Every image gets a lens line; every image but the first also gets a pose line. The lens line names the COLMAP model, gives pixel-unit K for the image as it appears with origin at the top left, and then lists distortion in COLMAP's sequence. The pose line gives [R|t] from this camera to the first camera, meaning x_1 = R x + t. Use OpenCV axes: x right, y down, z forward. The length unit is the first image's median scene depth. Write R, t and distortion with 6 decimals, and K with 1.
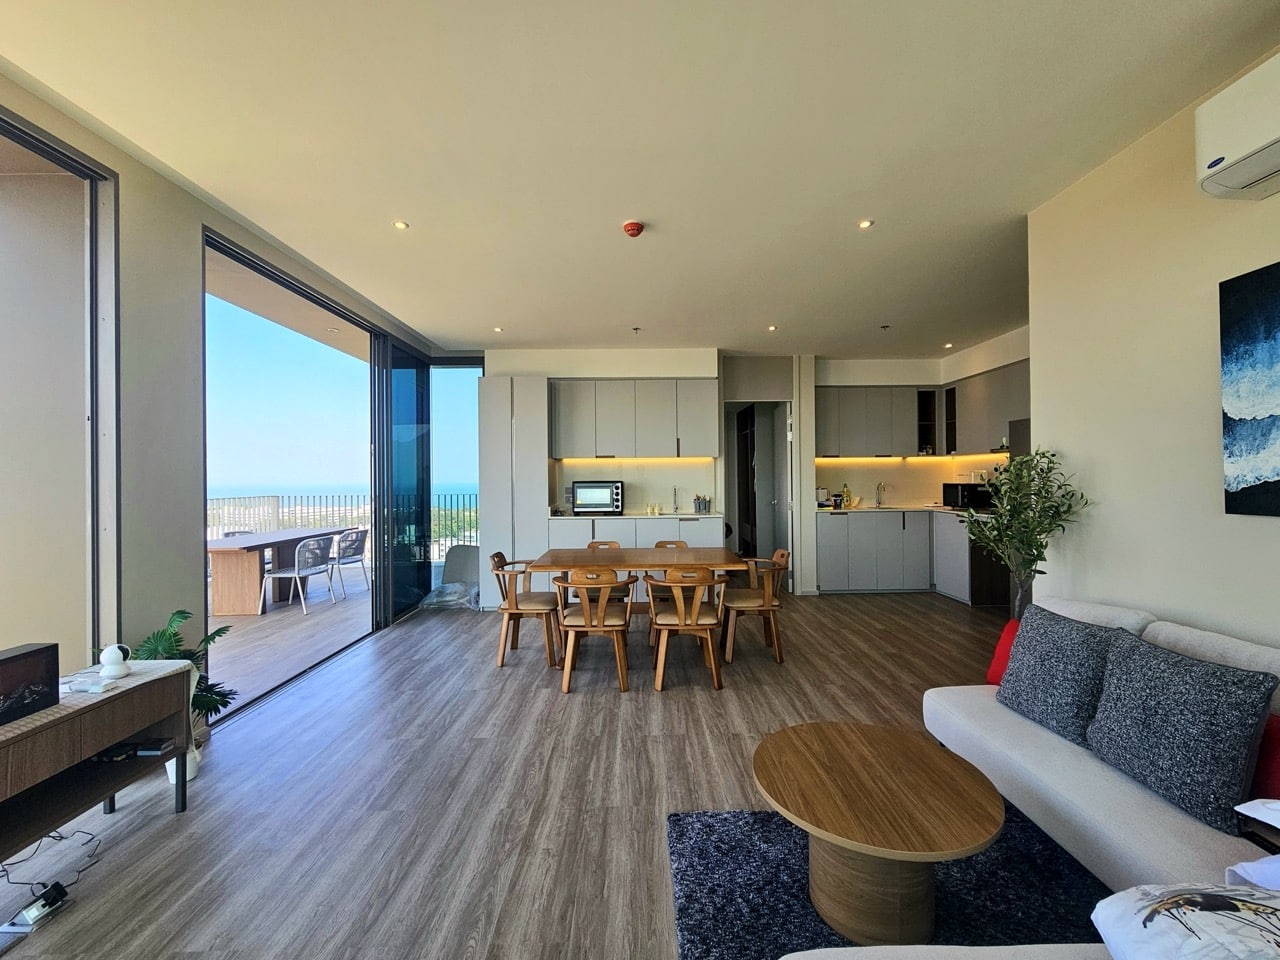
lens RADIAL K [[529.9, 0, 645.4], [0, 529.9, 476.2], [0, 0, 1]] dist [-0.003860, 0.001458]
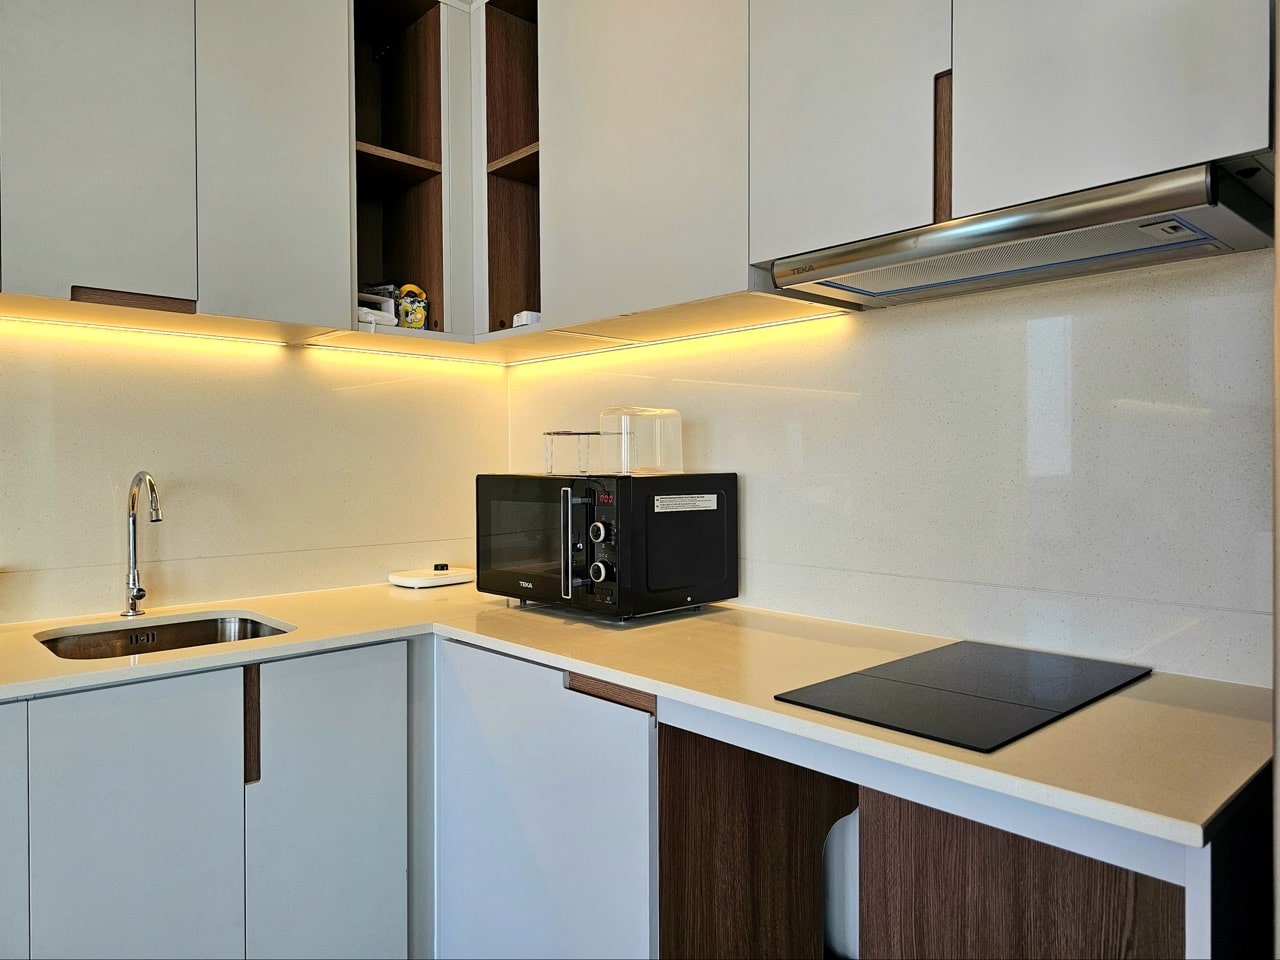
lens RADIAL K [[865.1, 0, 613.7], [0, 865.1, 475.0], [0, 0, 1]] dist [0.061876, -0.049839]
pose [[0.749622, 0.004824, 0.661848, 0.418790], [-0.011149, 0.999924, 0.005340, 0.012215], [-0.661772, -0.011382, 0.749619, 0.782443]]
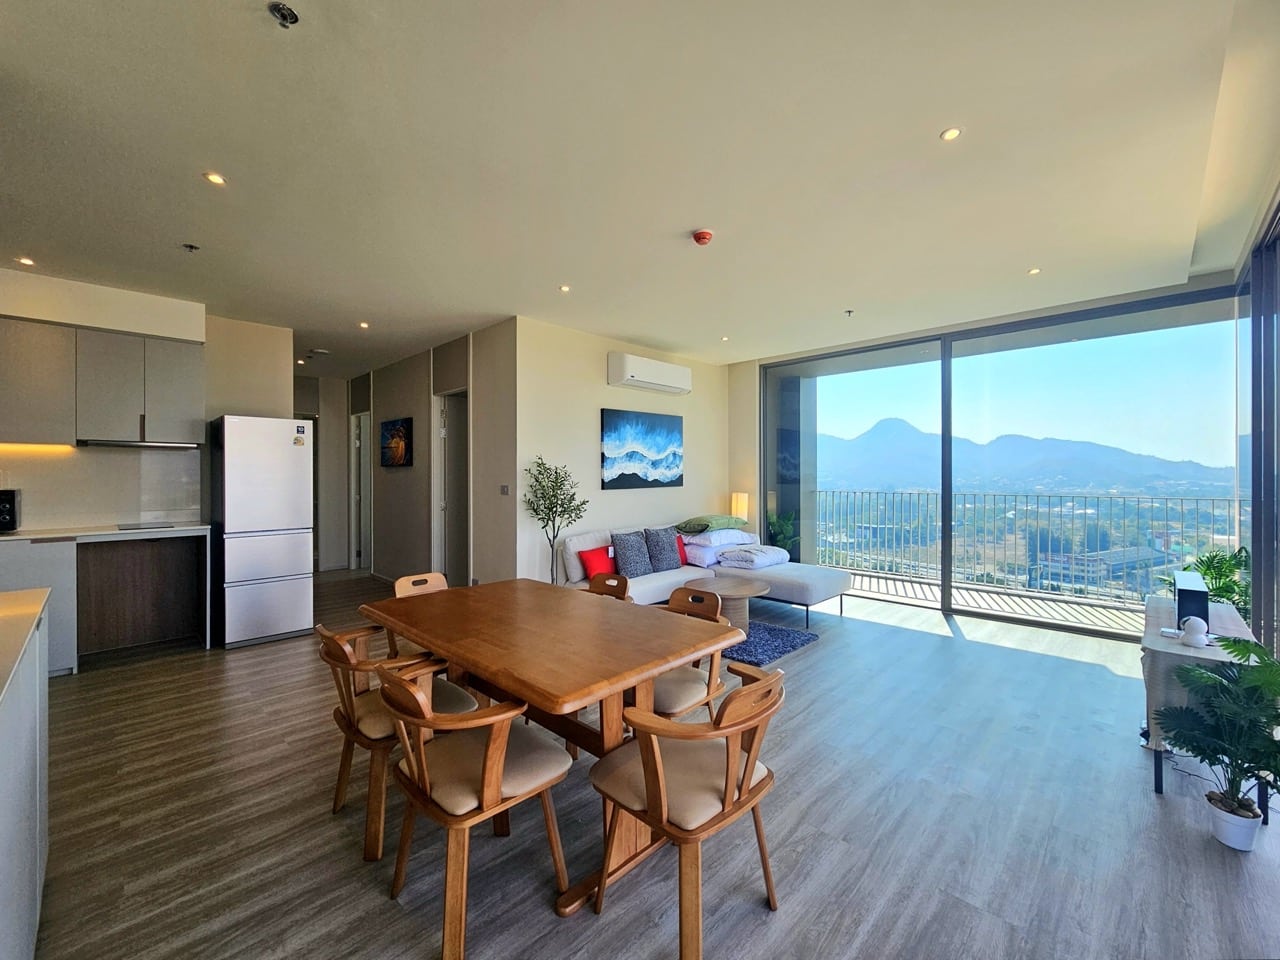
lens RADIAL K [[529.9, 0, 649.1], [0, 529.9, 477.0], [0, 0, 1]] dist [-0.003860, 0.001458]
pose [[-0.704320, 0.007066, 0.709847, -0.349241], [0.004900, 0.999975, -0.005092, 0.005846], [-0.709865, -0.000108, -0.704337, 0.904047]]
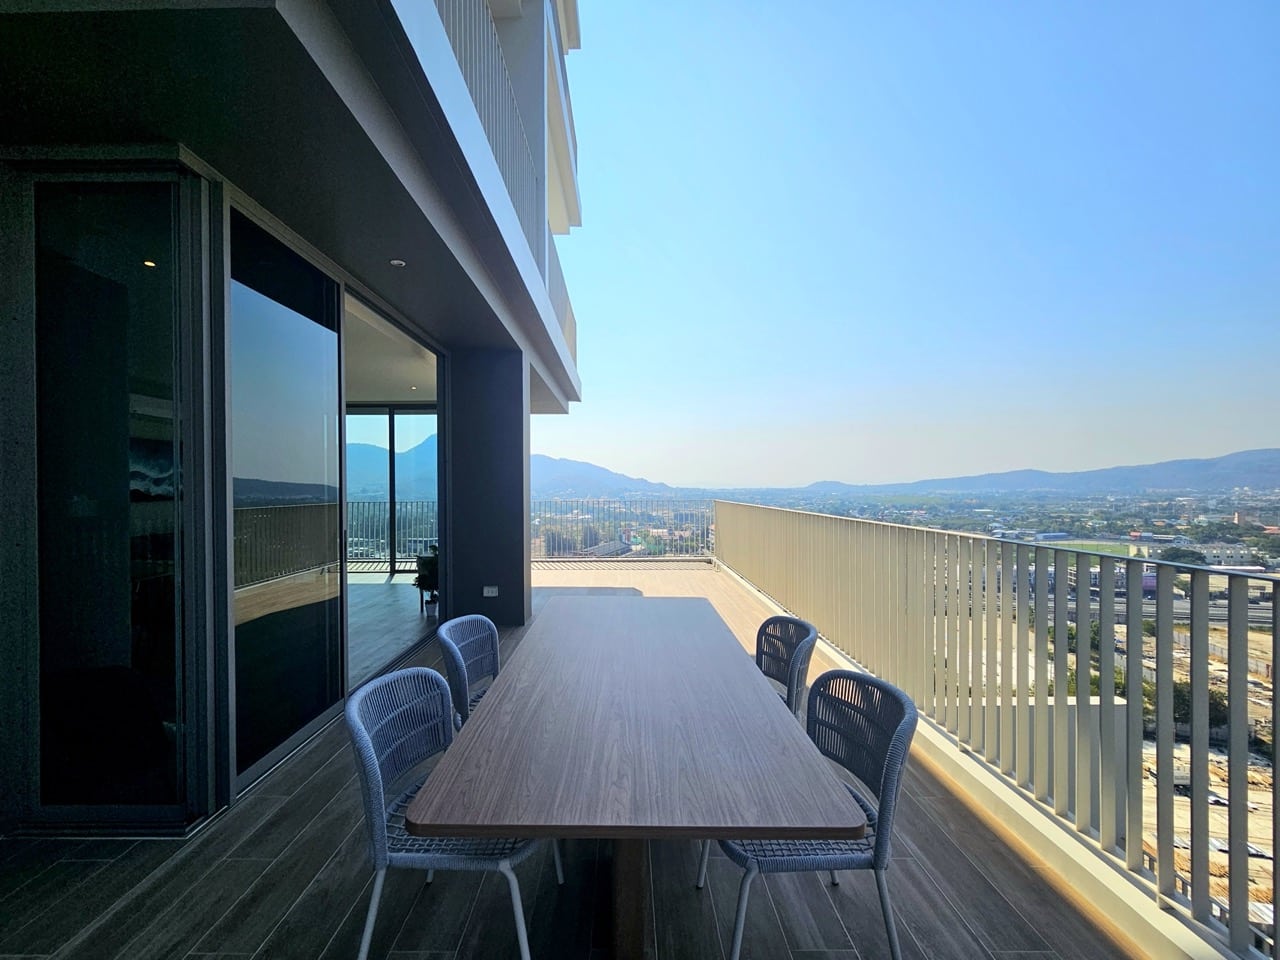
lens RADIAL K [[529.9, 0, 630.0], [0, 529.9, 483.8], [0, 0, 1]] dist [-0.003860, 0.001458]
pose [[-0.999737, 0.013875, 0.018246, -0.760639], [0.013656, 0.999834, -0.012084, 0.010062], [-0.018411, -0.011832, -0.999760, 1.392536]]
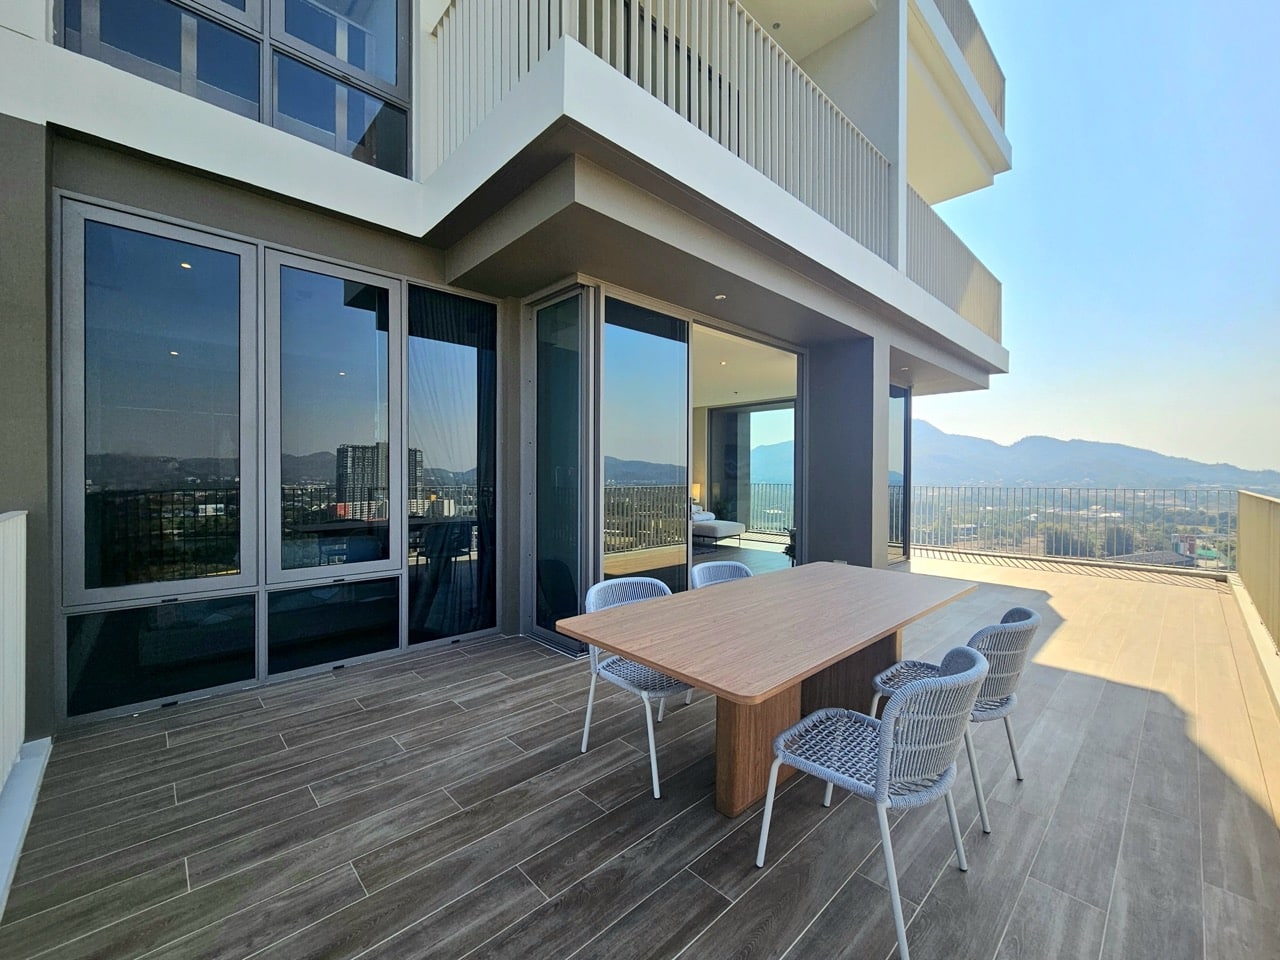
lens RADIAL K [[529.9, 0, 646.5], [0, 529.9, 475.9], [0, 0, 1]] dist [-0.003860, 0.001458]
pose [[-0.677556, 0.005717, 0.735449, -0.989910], [-0.000502, 0.999966, -0.008235, 0.022803], [-0.735471, -0.005948, -0.677530, 1.415275]]
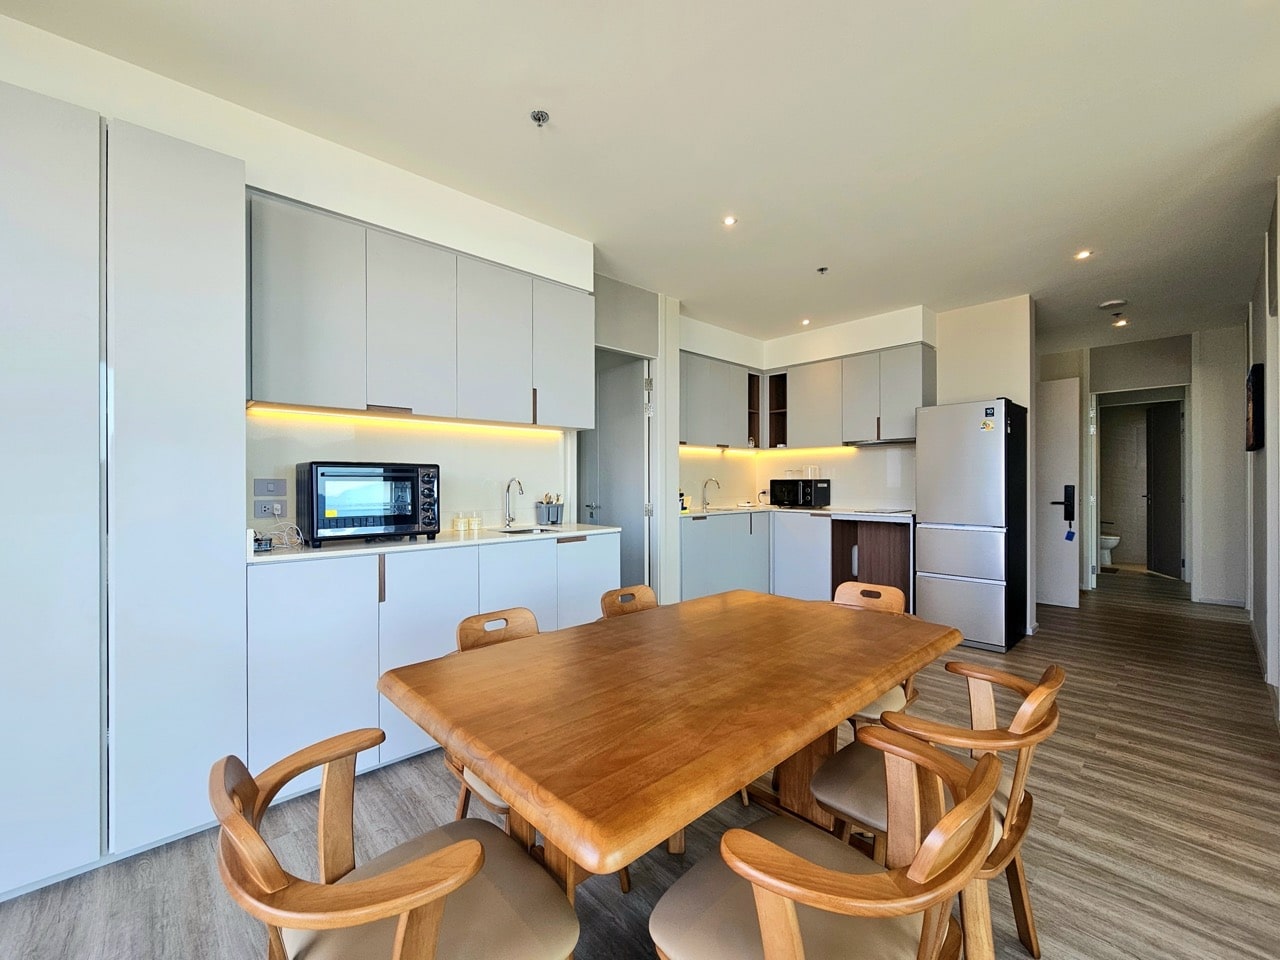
lens RADIAL K [[529.9, 0, 635.3], [0, 529.9, 479.5], [0, 0, 1]] dist [-0.003860, 0.001458]
pose [[0.741978, 0.011167, 0.670331, -0.219075], [-0.007246, 0.999936, -0.008637, 0.023862], [-0.670385, 0.001551, 0.742012, 0.529044]]
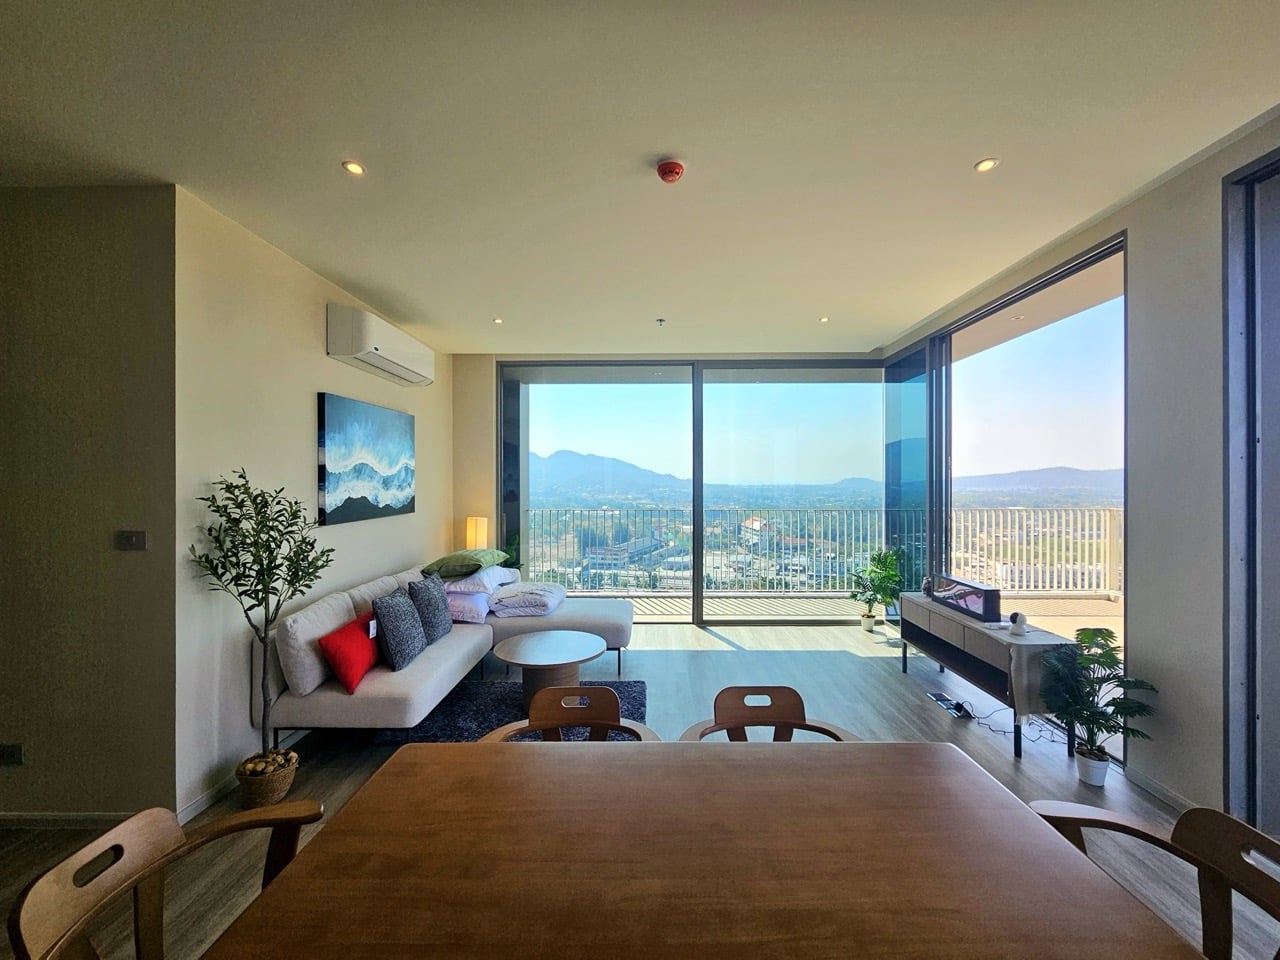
lens RADIAL K [[529.9, 0, 648.0], [0, 529.9, 483.7], [0, 0, 1]] dist [-0.003860, 0.001458]
pose [[-0.999446, 0.009594, 0.031865, -0.006527], [0.009453, 0.999945, -0.004554, -0.015793], [-0.031907, -0.004250, -0.999482, 0.863880]]
